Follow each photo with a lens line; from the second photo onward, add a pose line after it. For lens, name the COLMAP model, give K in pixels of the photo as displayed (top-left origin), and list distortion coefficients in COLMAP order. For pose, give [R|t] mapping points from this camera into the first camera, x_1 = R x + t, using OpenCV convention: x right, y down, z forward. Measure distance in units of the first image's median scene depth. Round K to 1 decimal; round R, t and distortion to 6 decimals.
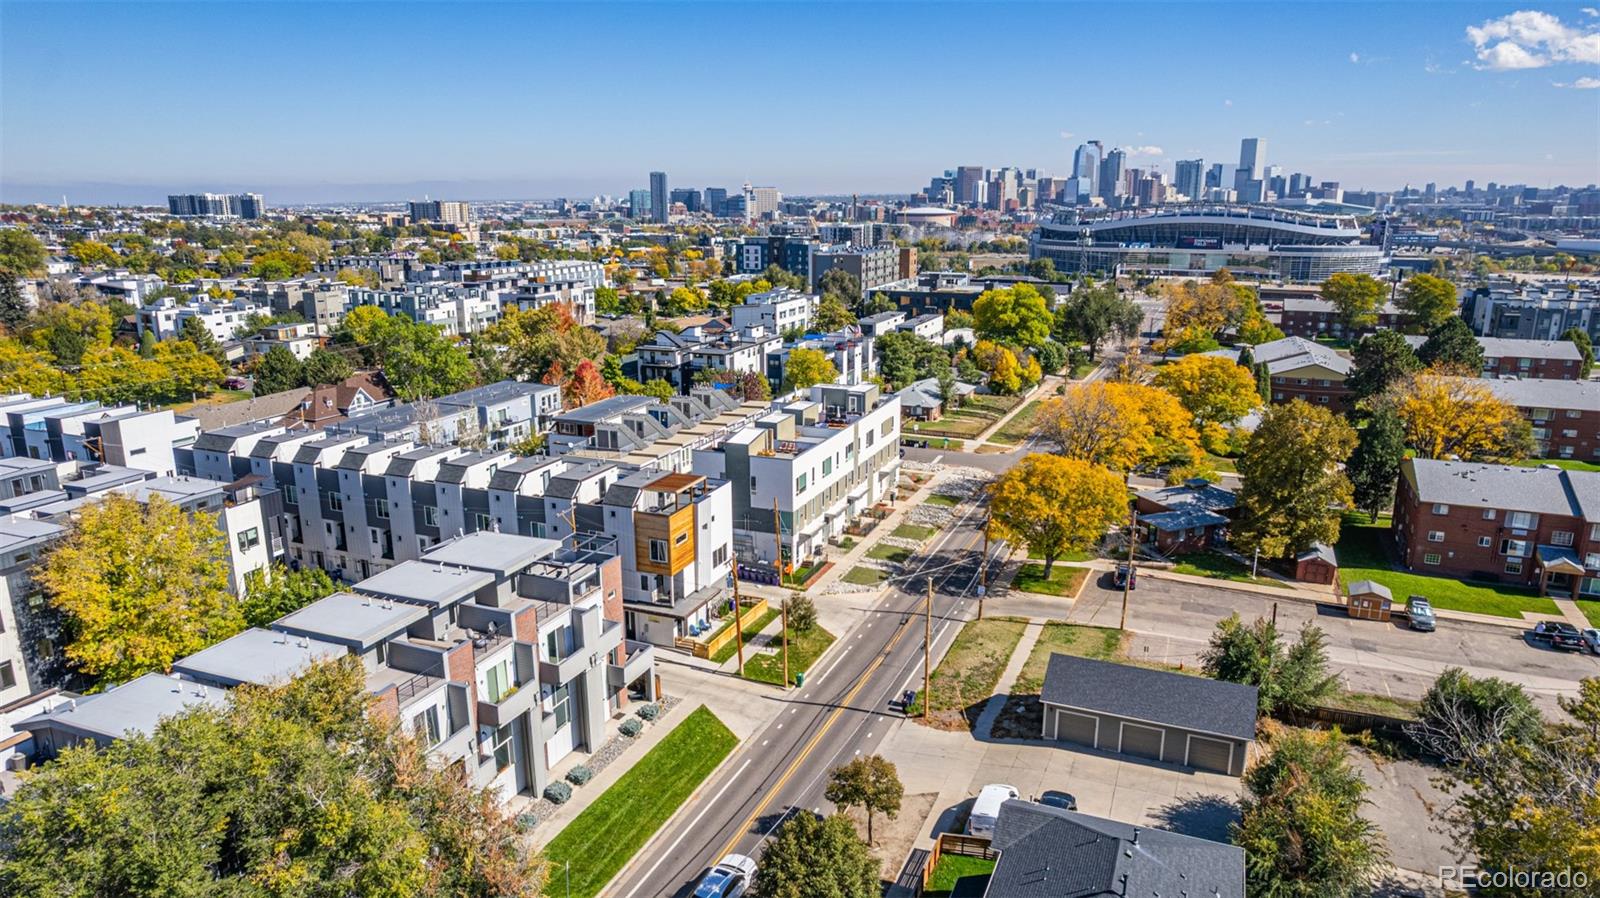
lens RADIAL K [[1019.9, 0, 806.2], [0, 1019.9, 515.8], [0, 0, 1]] dist [-0.047338, 0.046888]
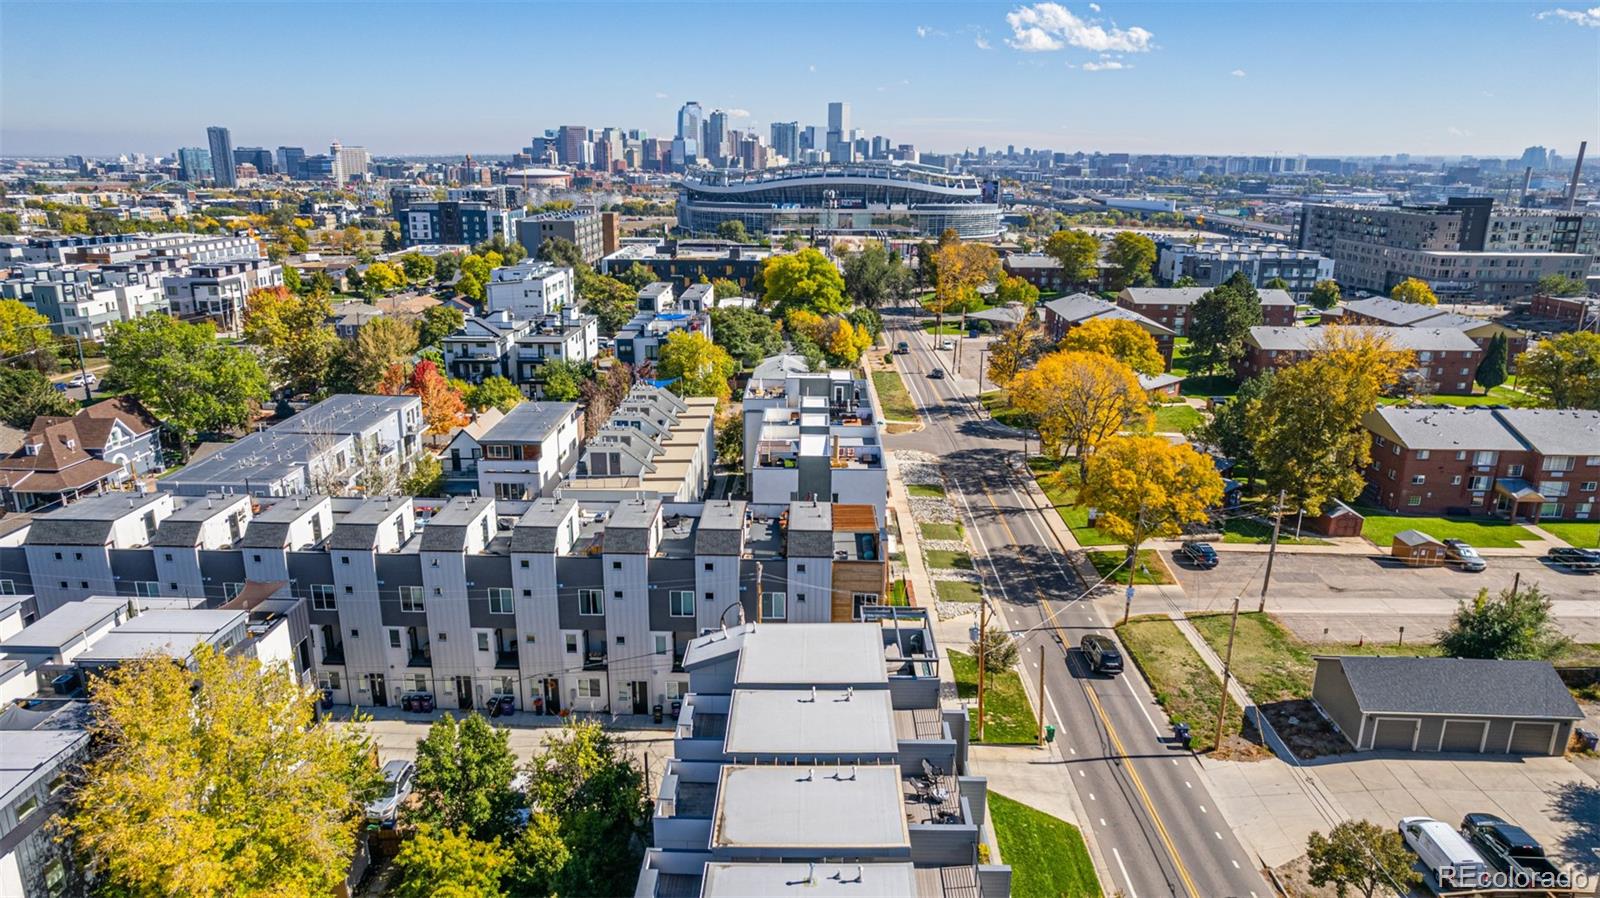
lens RADIAL K [[1019.9, 0, 794.2], [0, 1019.9, 507.5], [0, 0, 1]] dist [-0.047338, 0.046888]
pose [[0.927115, -0.113862, 0.357061, -0.123154], [0.103879, 0.993475, 0.047082, -0.022370], [-0.360092, -0.006559, 0.932894, 0.072308]]
